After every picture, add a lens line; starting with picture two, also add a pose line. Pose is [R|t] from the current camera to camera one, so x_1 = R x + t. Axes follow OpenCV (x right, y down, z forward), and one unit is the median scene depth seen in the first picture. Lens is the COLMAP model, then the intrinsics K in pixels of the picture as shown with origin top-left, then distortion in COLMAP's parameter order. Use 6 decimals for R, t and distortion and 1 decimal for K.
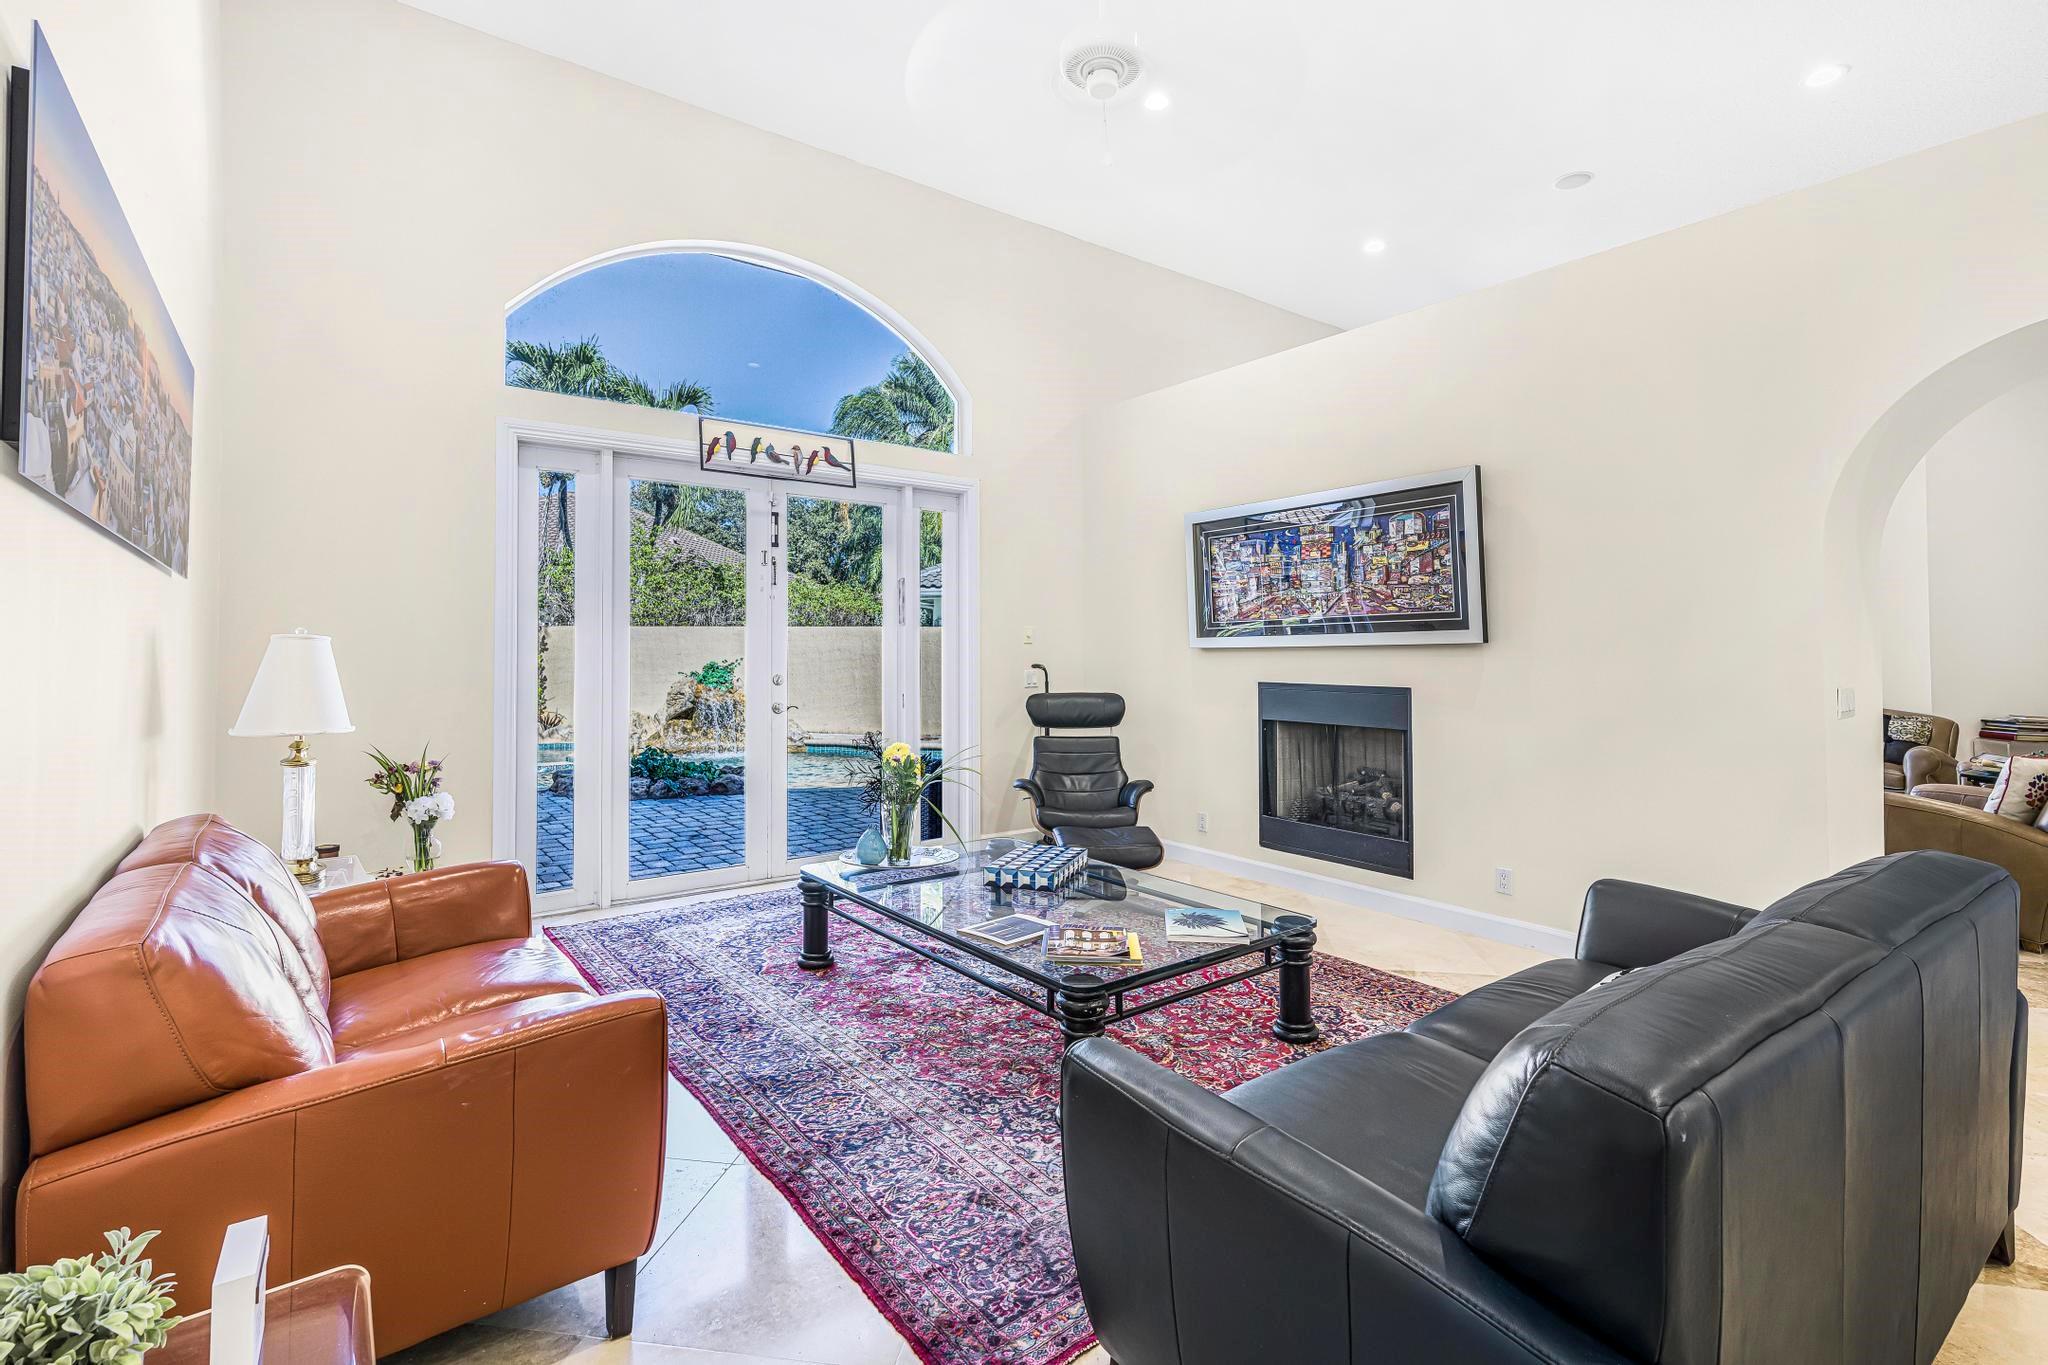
lens RADIAL K [[946.6, 0, 1039.0], [0, 946.6, 631.8], [0, 0, 1]] dist [-0.004323, 0.002172]
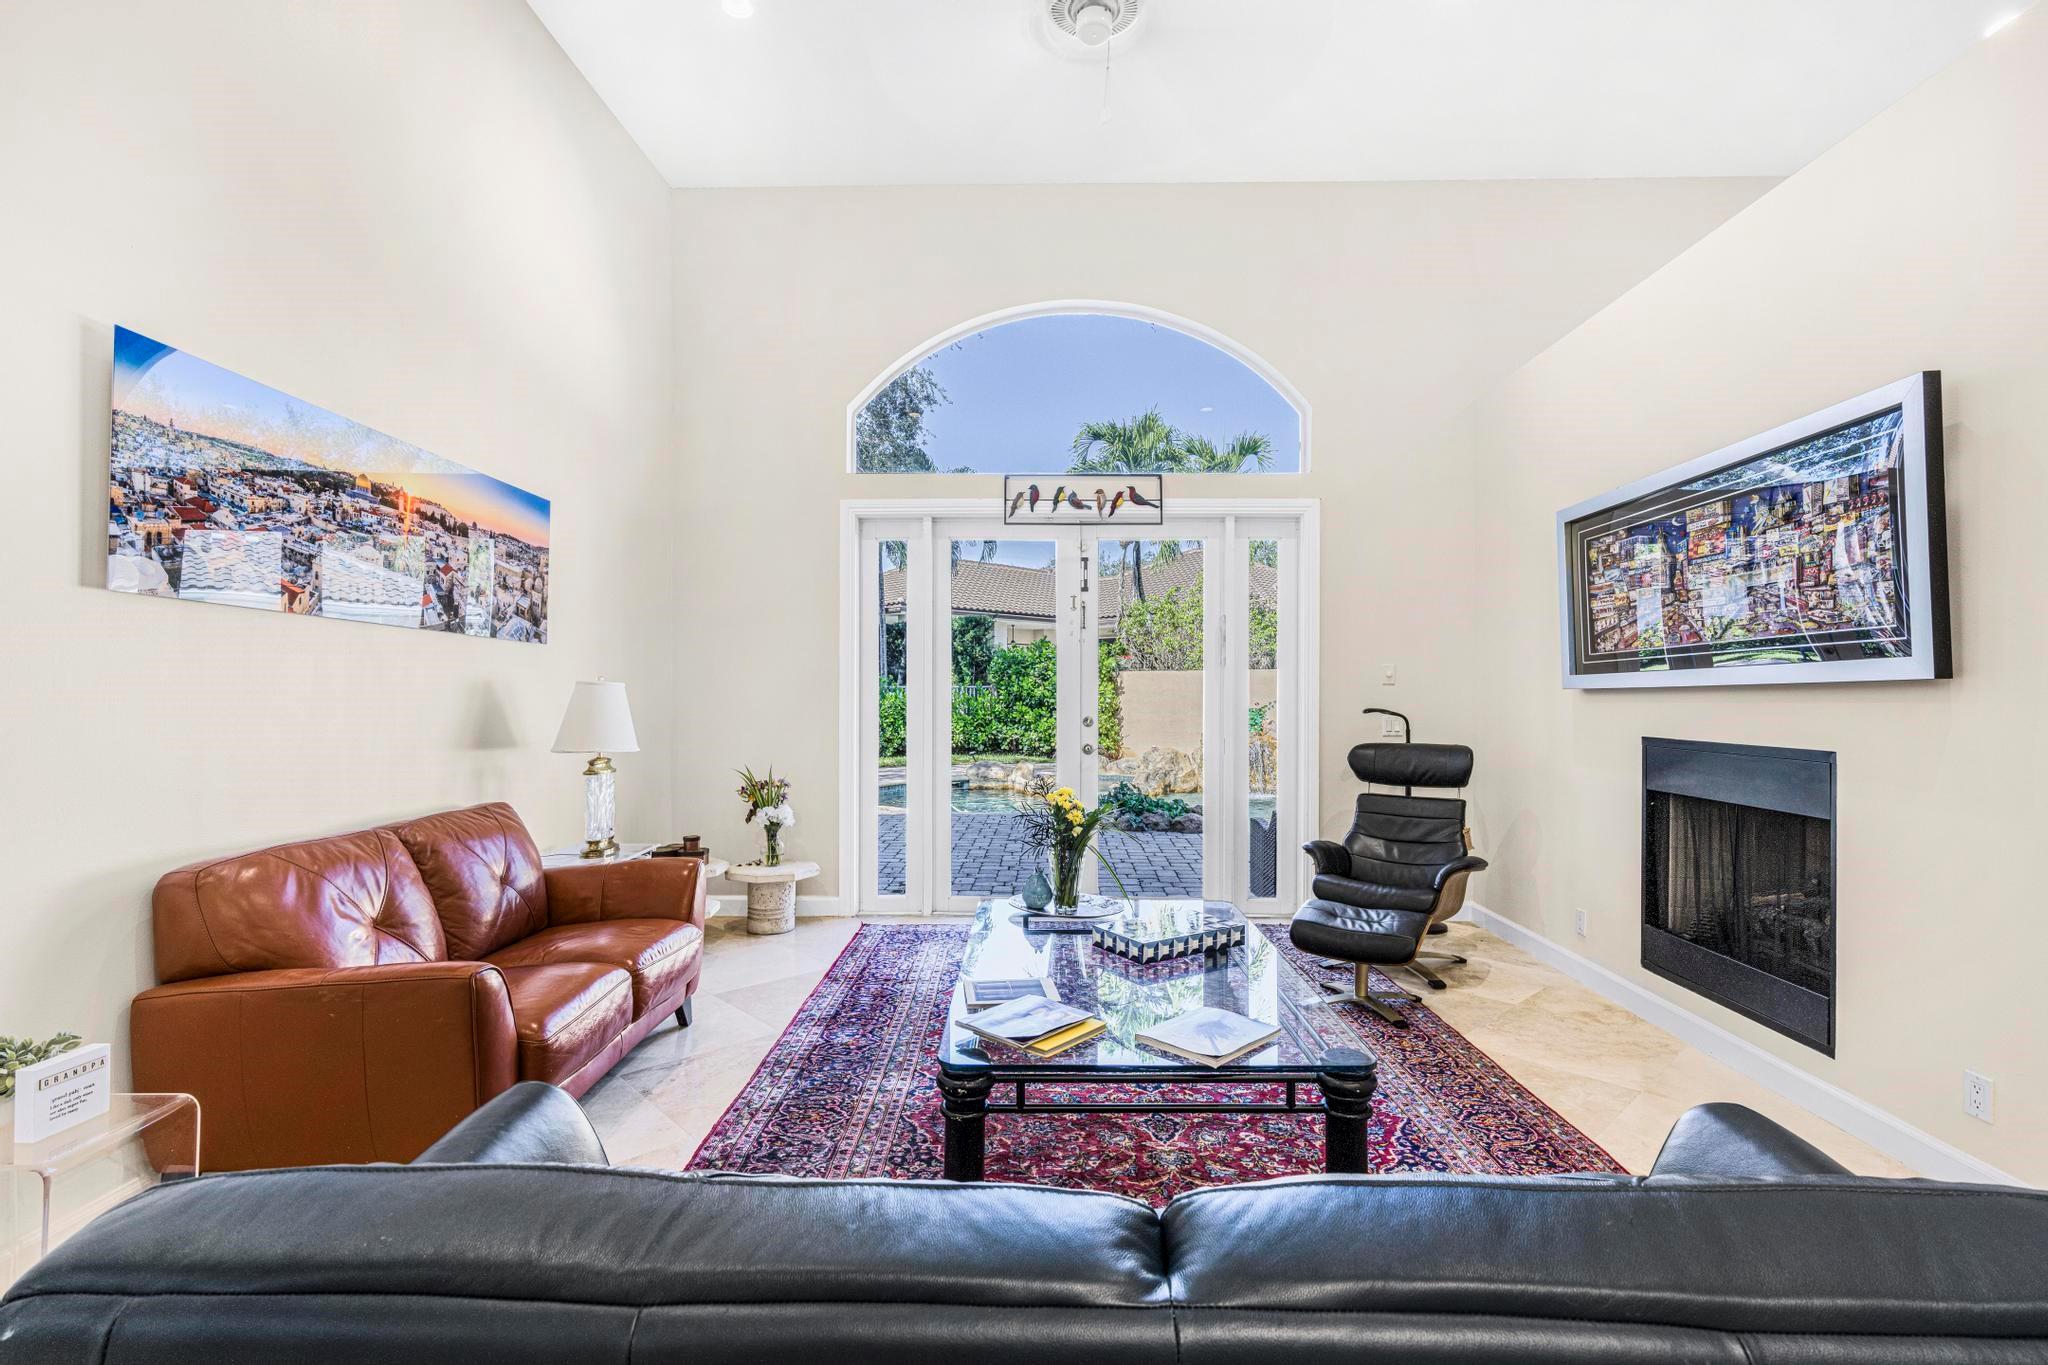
lens RADIAL K [[946.6, 0, 1050.2], [0, 946.6, 702.6], [0, 0, 1]] dist [-0.004323, 0.002172]
pose [[0.785563, 0.005495, -0.618758, 0.326105], [0.012037, 0.999636, 0.024160, 0.005105], [0.618665, -0.026427, 0.785210, 0.171257]]
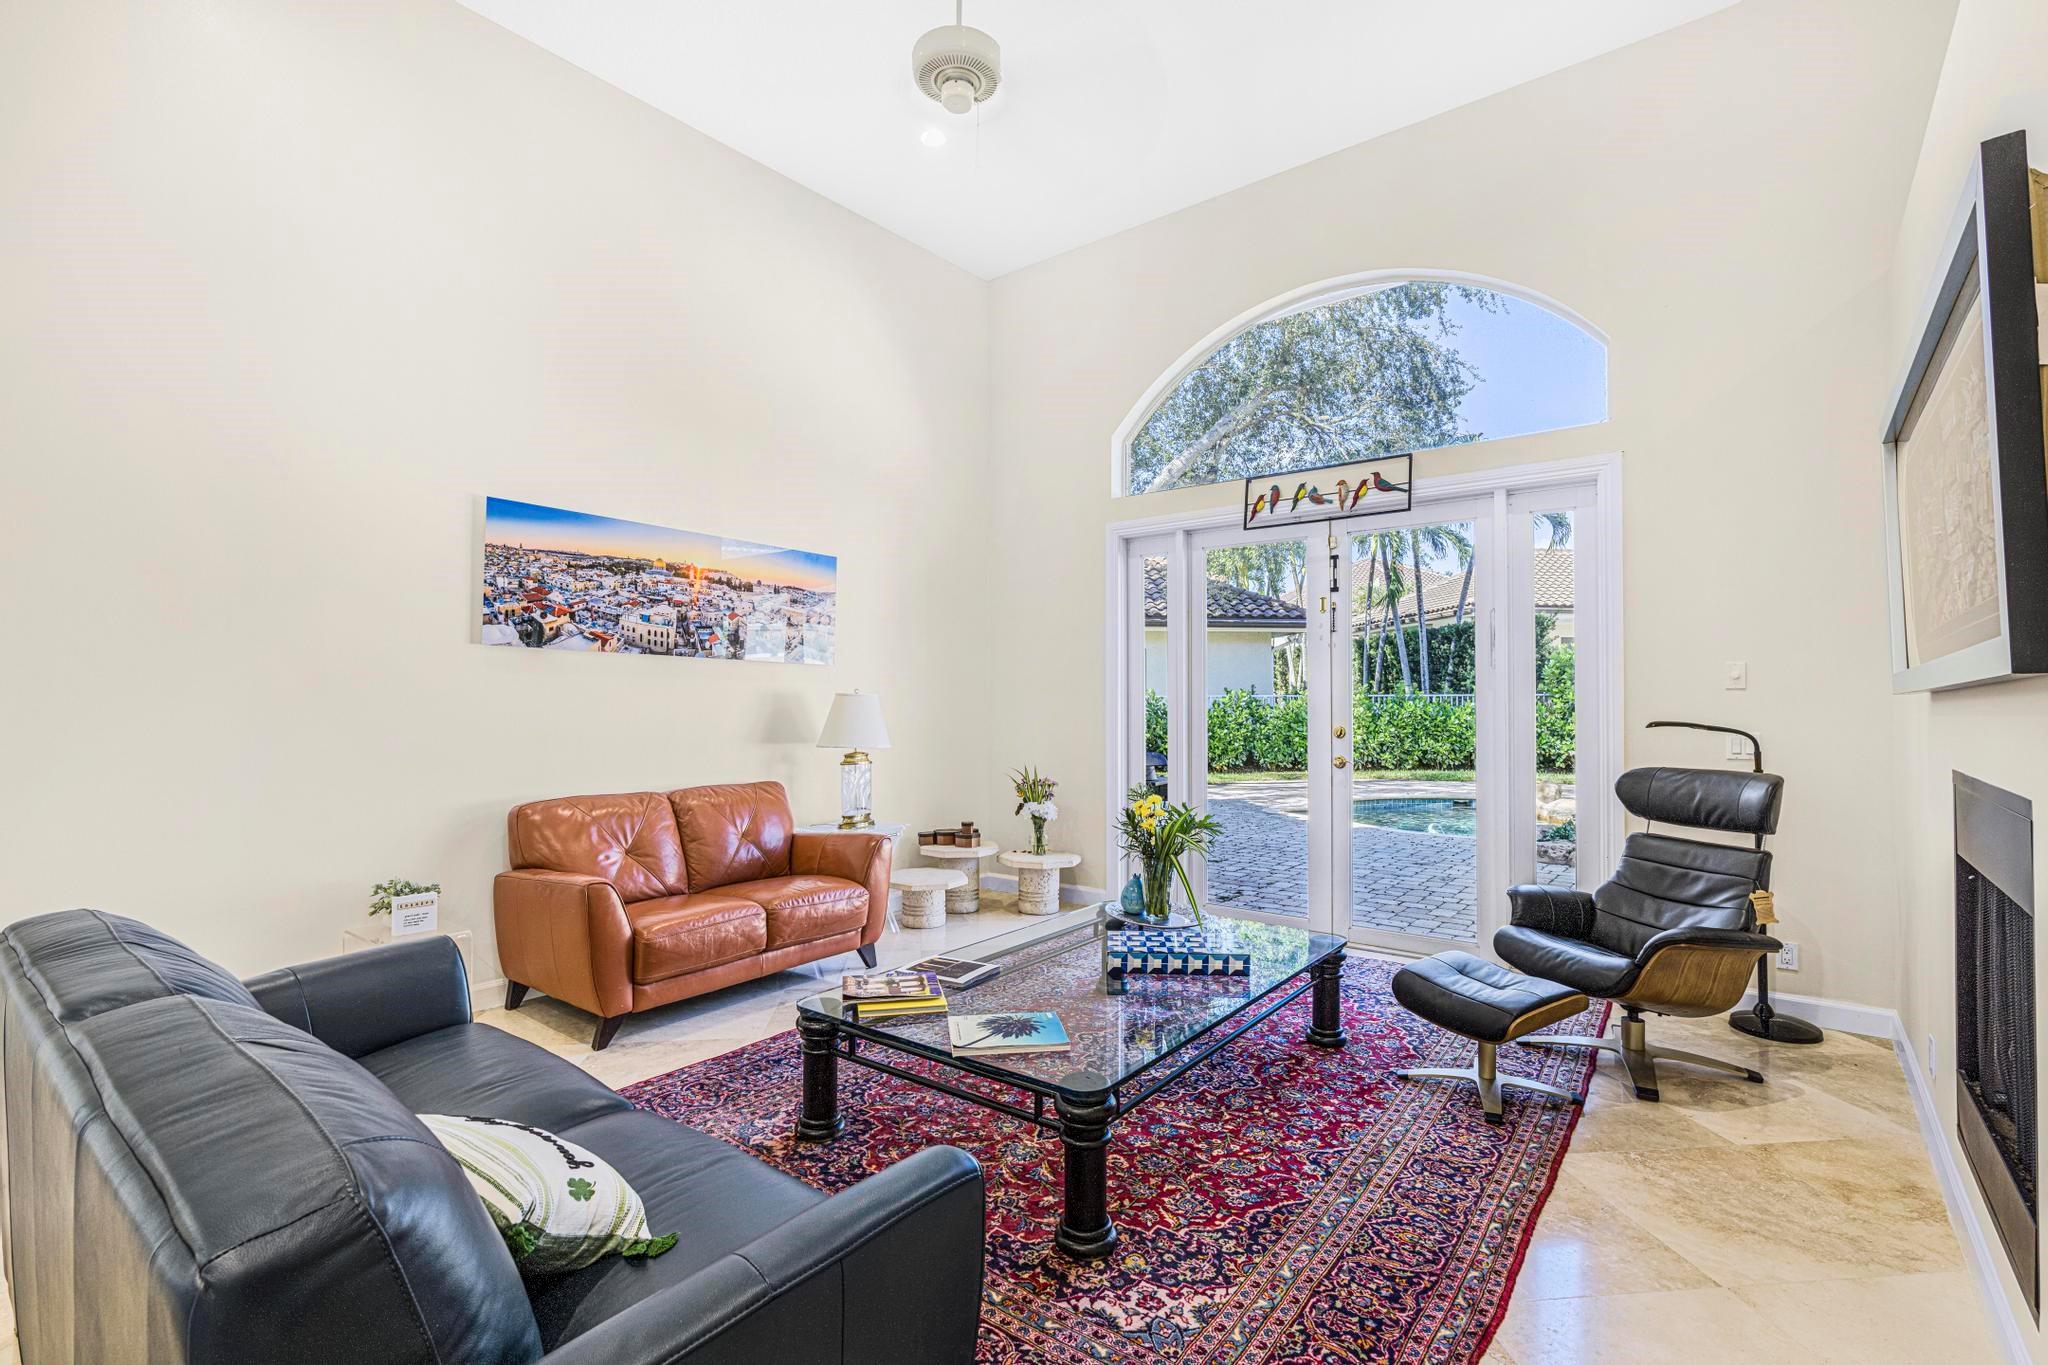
lens RADIAL K [[946.6, 0, 1031.8], [0, 946.6, 698.1], [0, 0, 1]] dist [-0.004323, 0.002172]
pose [[0.244989, -0.005189, -0.969512, 0.566282], [0.019232, 0.999815, -0.000492, 0.011211], [0.969335, -0.018525, 0.245044, 0.474603]]
